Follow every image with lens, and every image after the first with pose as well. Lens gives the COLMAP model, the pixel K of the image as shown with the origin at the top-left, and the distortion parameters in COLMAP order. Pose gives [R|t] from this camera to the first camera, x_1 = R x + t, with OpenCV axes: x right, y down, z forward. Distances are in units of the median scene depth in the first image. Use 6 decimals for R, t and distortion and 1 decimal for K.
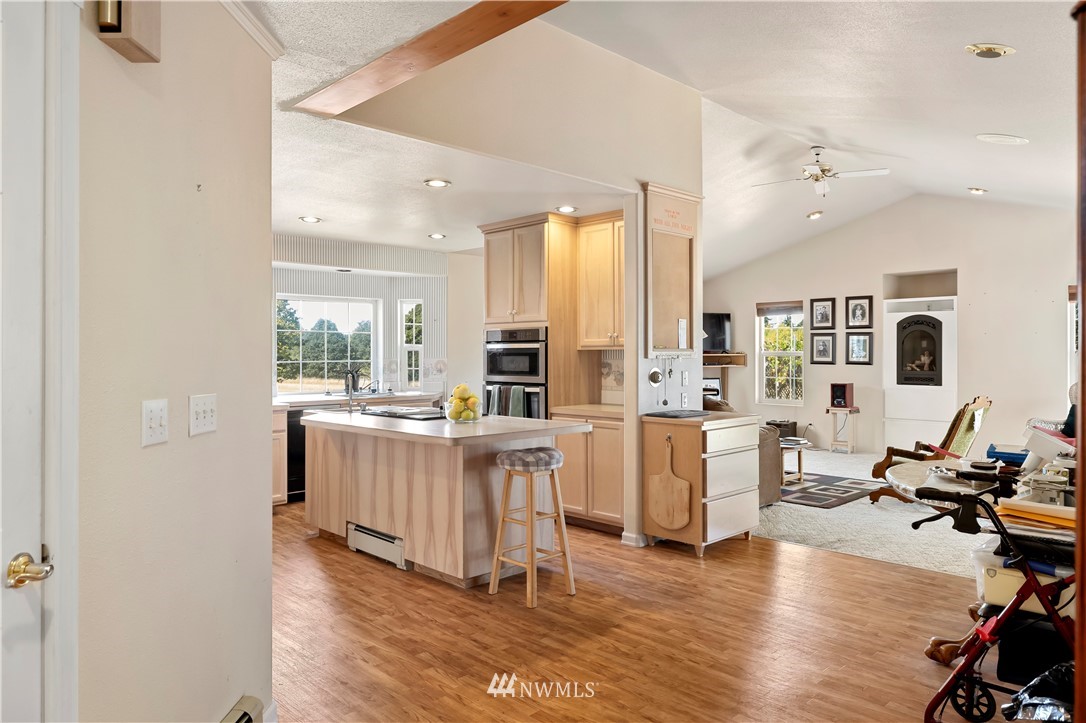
lens RADIAL K [[728.2, 0, 544.0], [0, 728.2, 353.2], [0, 0, 1]] dist [0.009137, 0.000066]
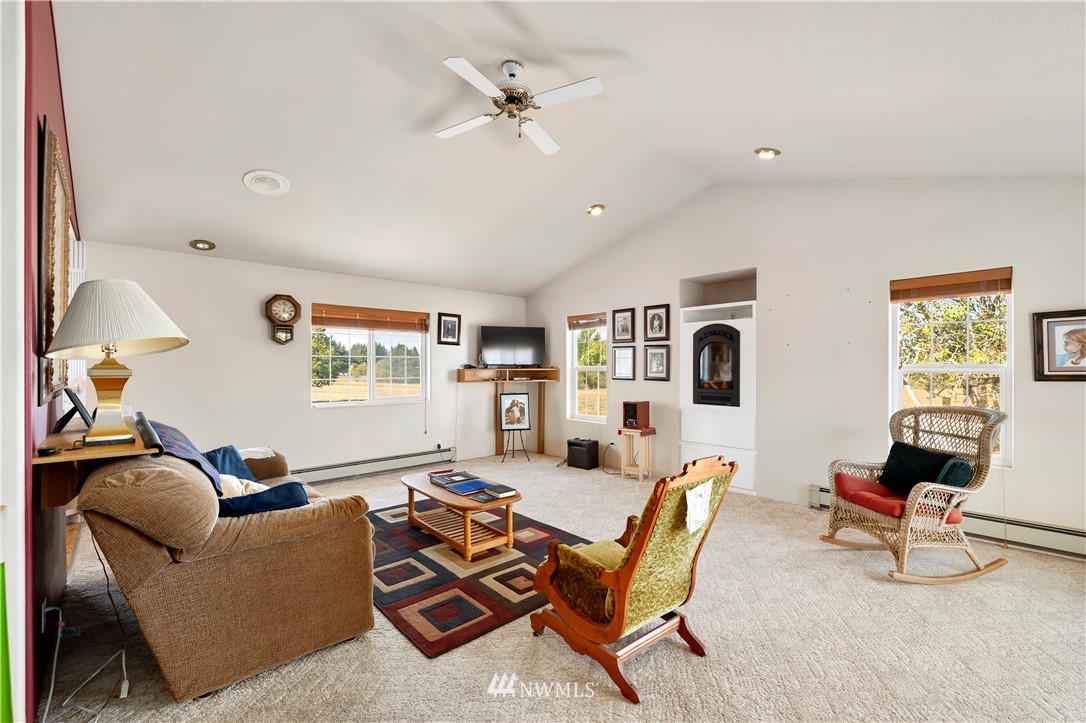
lens RADIAL K [[462.1, 0, 541.6], [0, 462.1, 366.2], [0, 0, 1]] dist [-0.000703, 0.000637]
pose [[0.999527, 0.001689, -0.030705, 0.309887], [-0.001724, 0.999998, -0.001111, -0.001521], [0.030703, 0.001163, 0.999528, 0.426367]]
